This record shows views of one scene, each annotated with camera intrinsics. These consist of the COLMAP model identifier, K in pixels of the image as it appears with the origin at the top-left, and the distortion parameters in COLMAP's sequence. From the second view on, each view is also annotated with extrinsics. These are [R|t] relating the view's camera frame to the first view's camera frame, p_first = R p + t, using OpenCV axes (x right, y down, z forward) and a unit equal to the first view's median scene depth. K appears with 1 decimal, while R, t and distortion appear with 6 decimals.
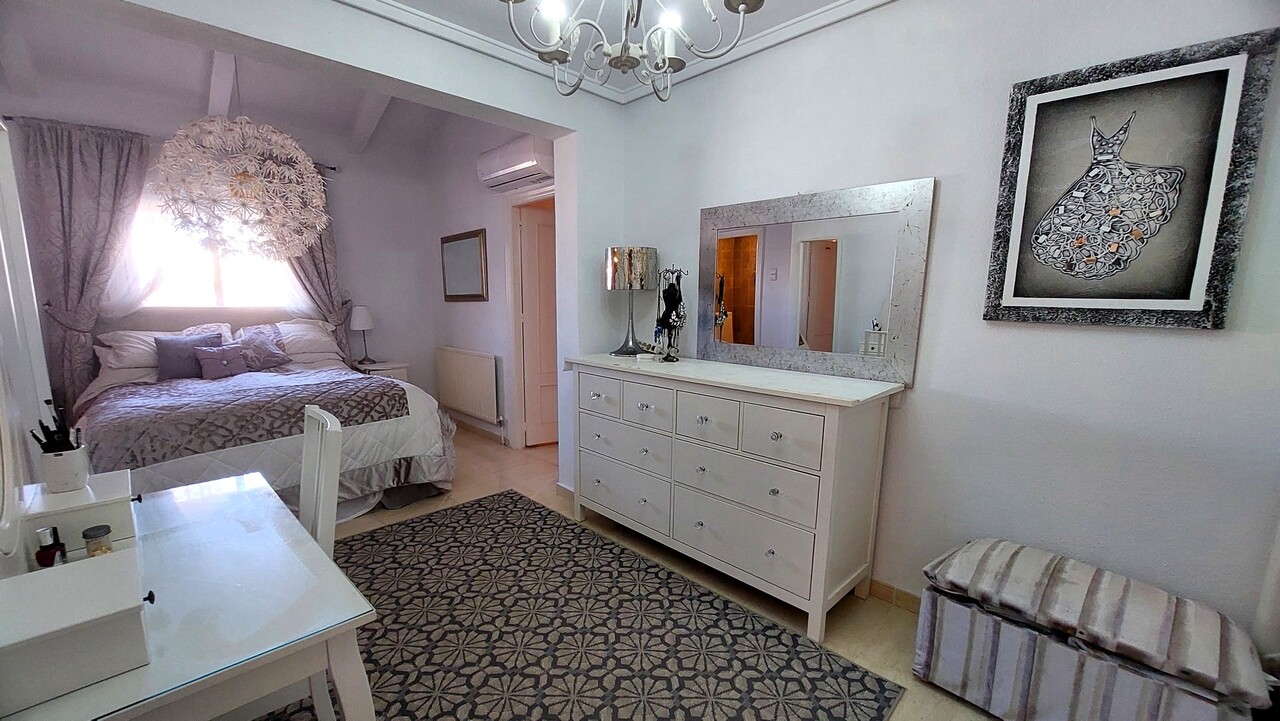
lens RADIAL K [[509.5, 0, 649.5], [0, 509.5, 367.9], [0, 0, 1]] dist [-0.015123, -0.001919]
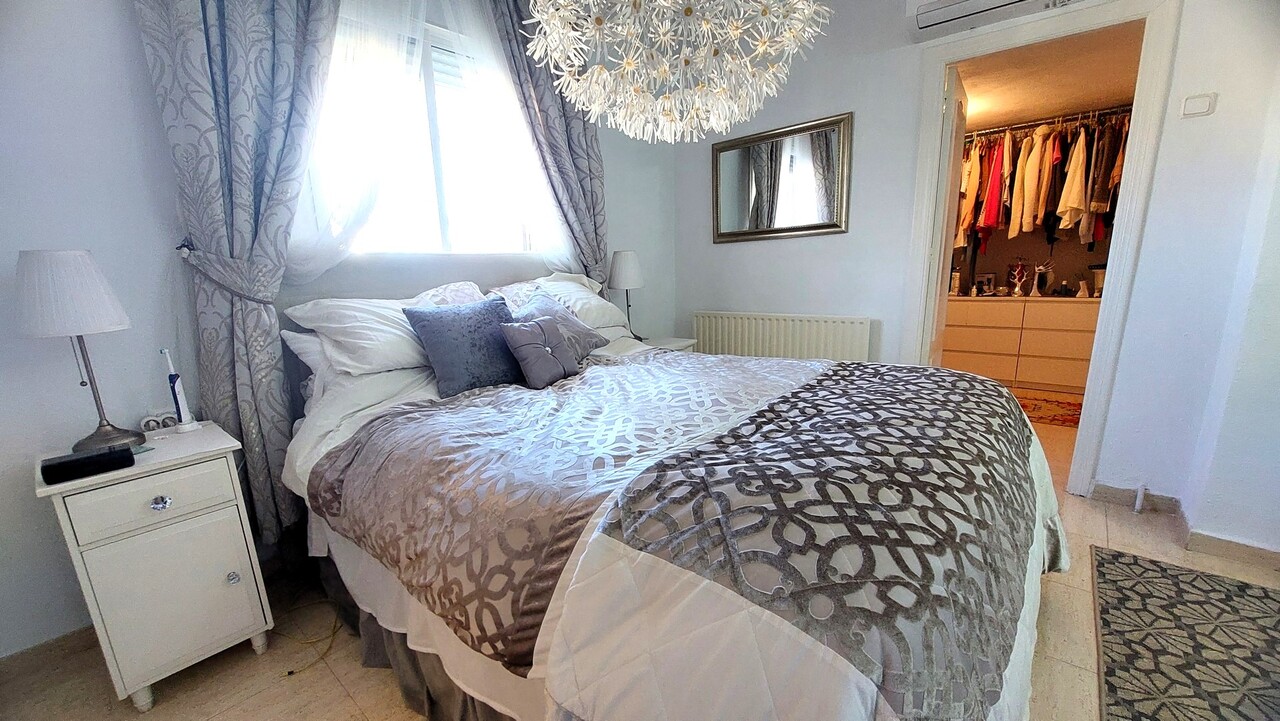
lens RADIAL K [[509.5, 0, 630.6], [0, 509.5, 369.4], [0, 0, 1]] dist [-0.015123, -0.001919]
pose [[0.996783, -0.056594, 0.056749, -0.807833], [0.053084, 0.996690, 0.061573, -0.019593], [-0.060046, -0.058363, 0.996488, 0.485629]]
